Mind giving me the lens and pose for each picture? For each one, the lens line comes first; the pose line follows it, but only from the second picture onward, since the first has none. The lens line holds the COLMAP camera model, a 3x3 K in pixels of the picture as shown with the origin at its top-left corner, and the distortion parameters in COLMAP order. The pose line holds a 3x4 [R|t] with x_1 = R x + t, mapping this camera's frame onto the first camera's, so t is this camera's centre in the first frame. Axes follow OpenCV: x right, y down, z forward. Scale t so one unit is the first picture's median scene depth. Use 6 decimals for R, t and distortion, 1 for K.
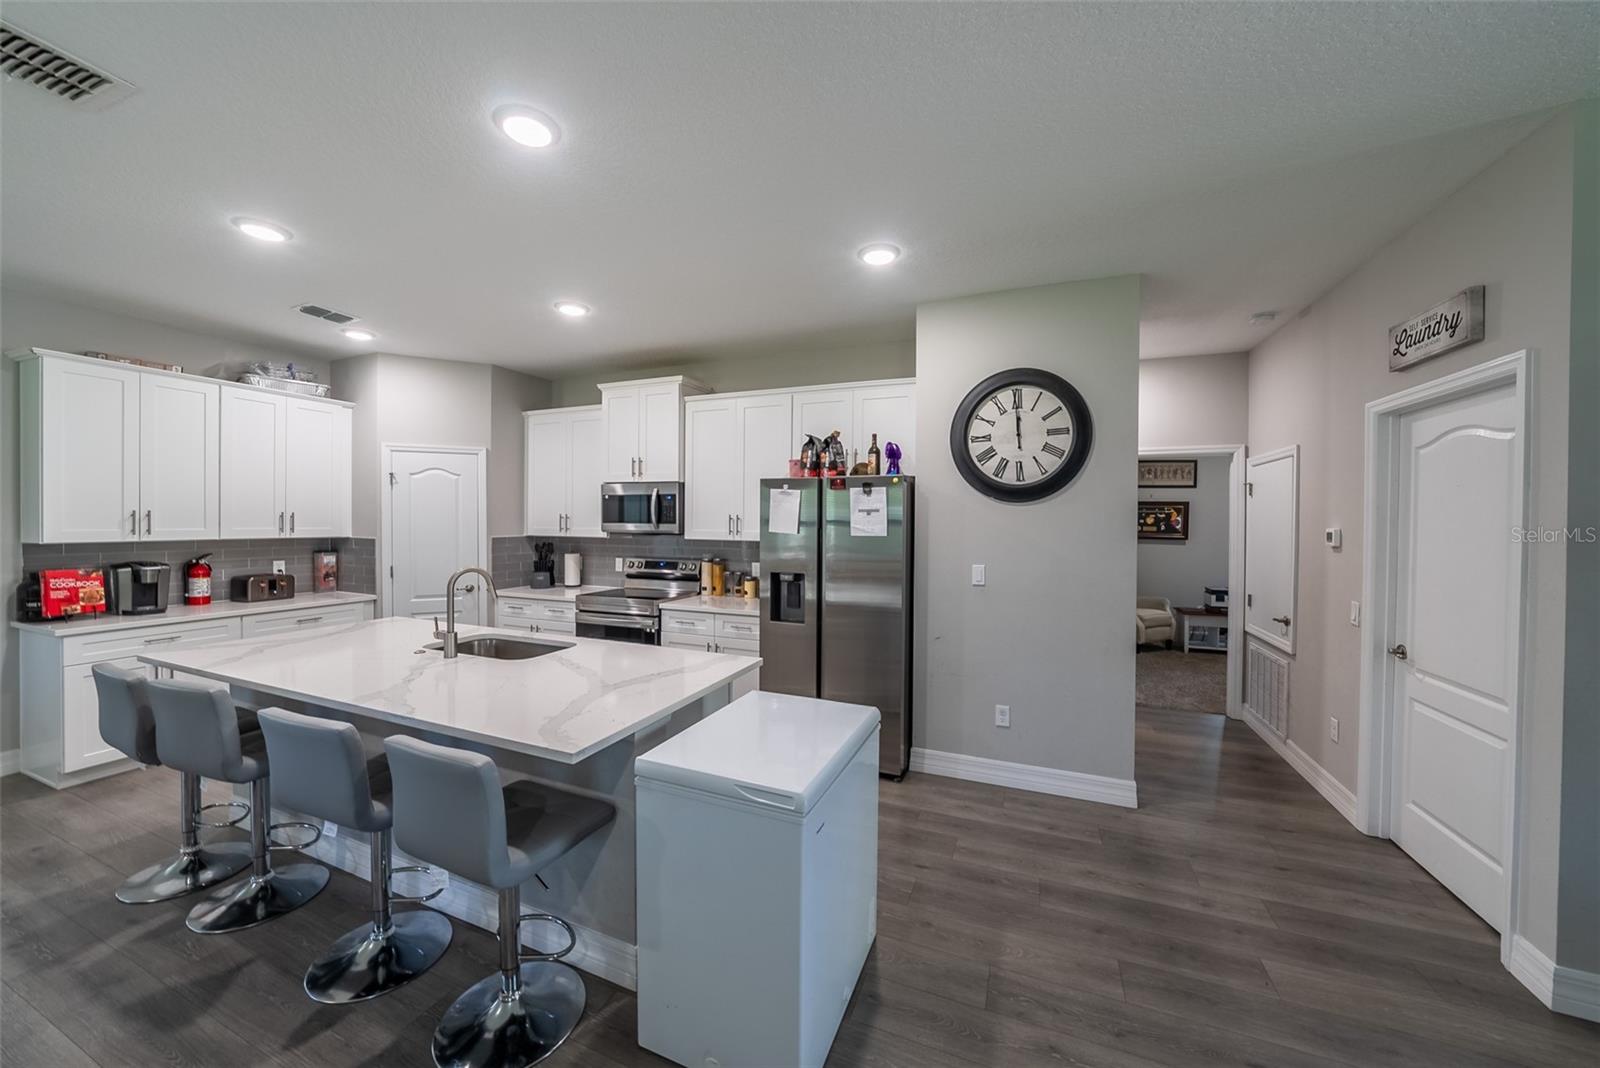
lens RADIAL K [[562.2, 0, 805.0], [0, 562.2, 524.6], [0, 0, 1]] dist [-0.026550, 0.004256]
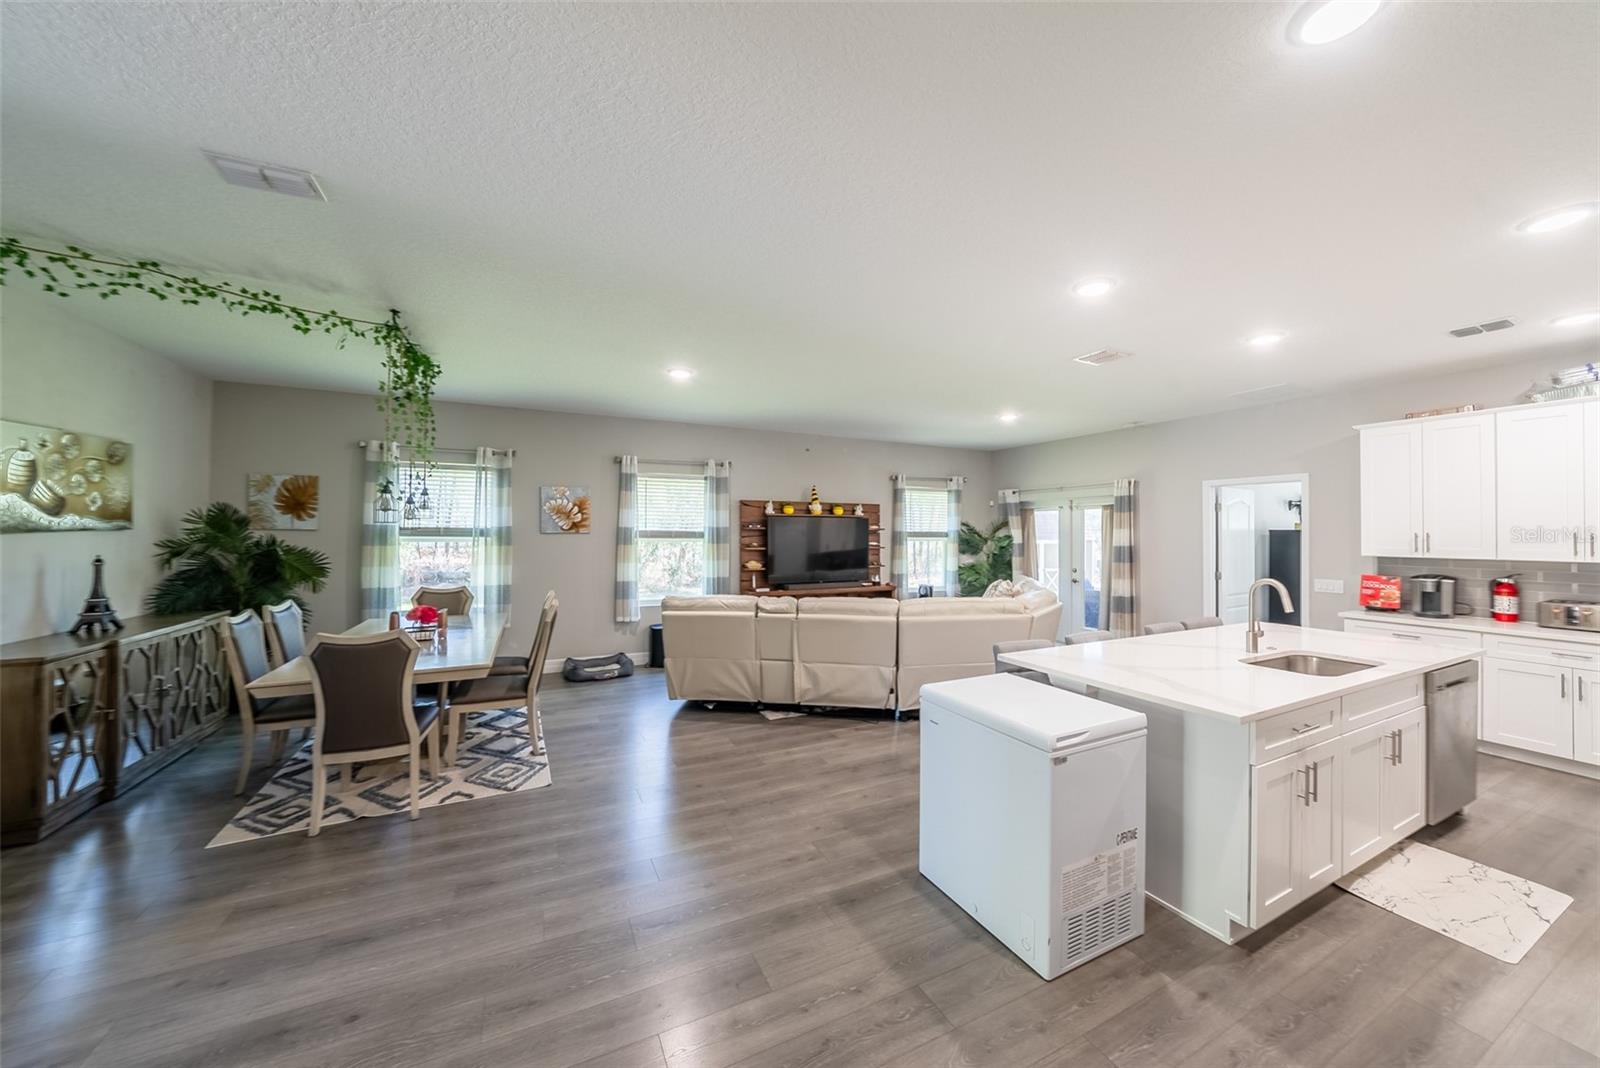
lens RADIAL K [[562.2, 0, 806.4], [0, 562.2, 524.3], [0, 0, 1]] dist [-0.026550, 0.004256]
pose [[-0.665617, -0.023931, -0.745910, 0.557169], [-0.016454, 0.999713, -0.017391, -0.001108], [0.746113, 0.000697, -0.665819, 0.665863]]
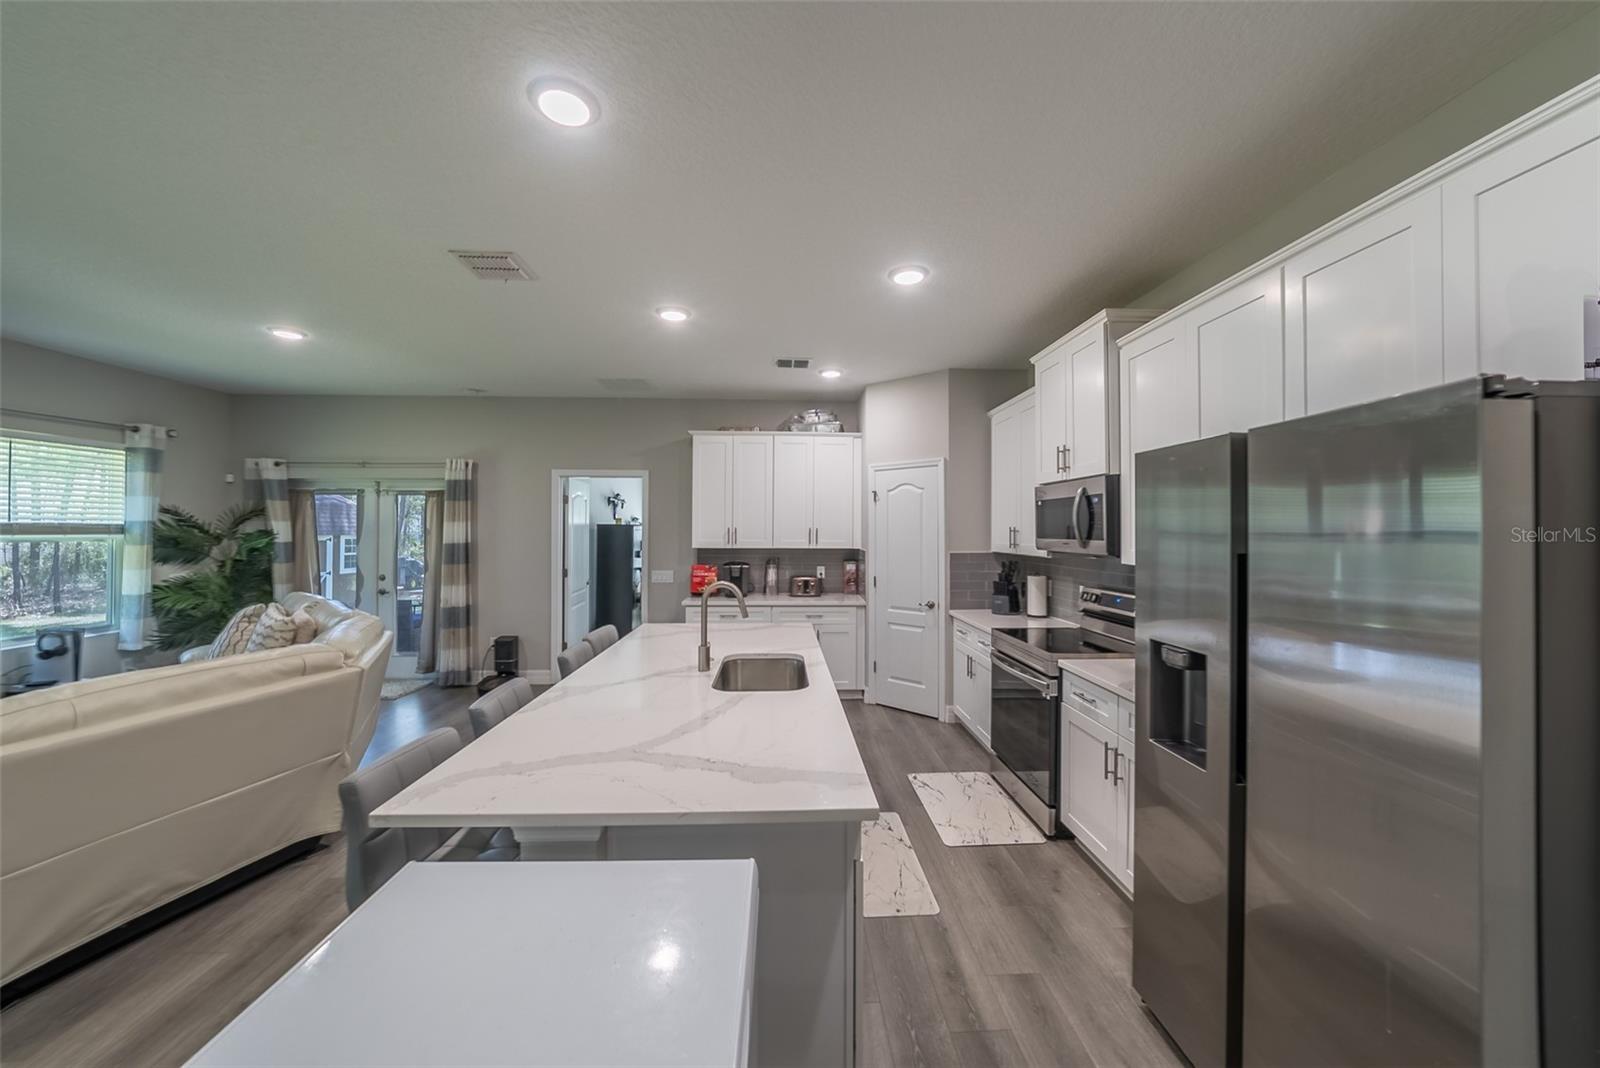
lens RADIAL K [[562.2, 0, 803.7], [0, 562.2, 523.8], [0, 0, 1]] dist [-0.026550, 0.004256]
pose [[0.417913, -0.017143, -0.908325, 0.223675], [-0.006761, 0.999736, -0.021979, -0.003424], [0.908462, 0.015327, 0.417687, 0.455121]]
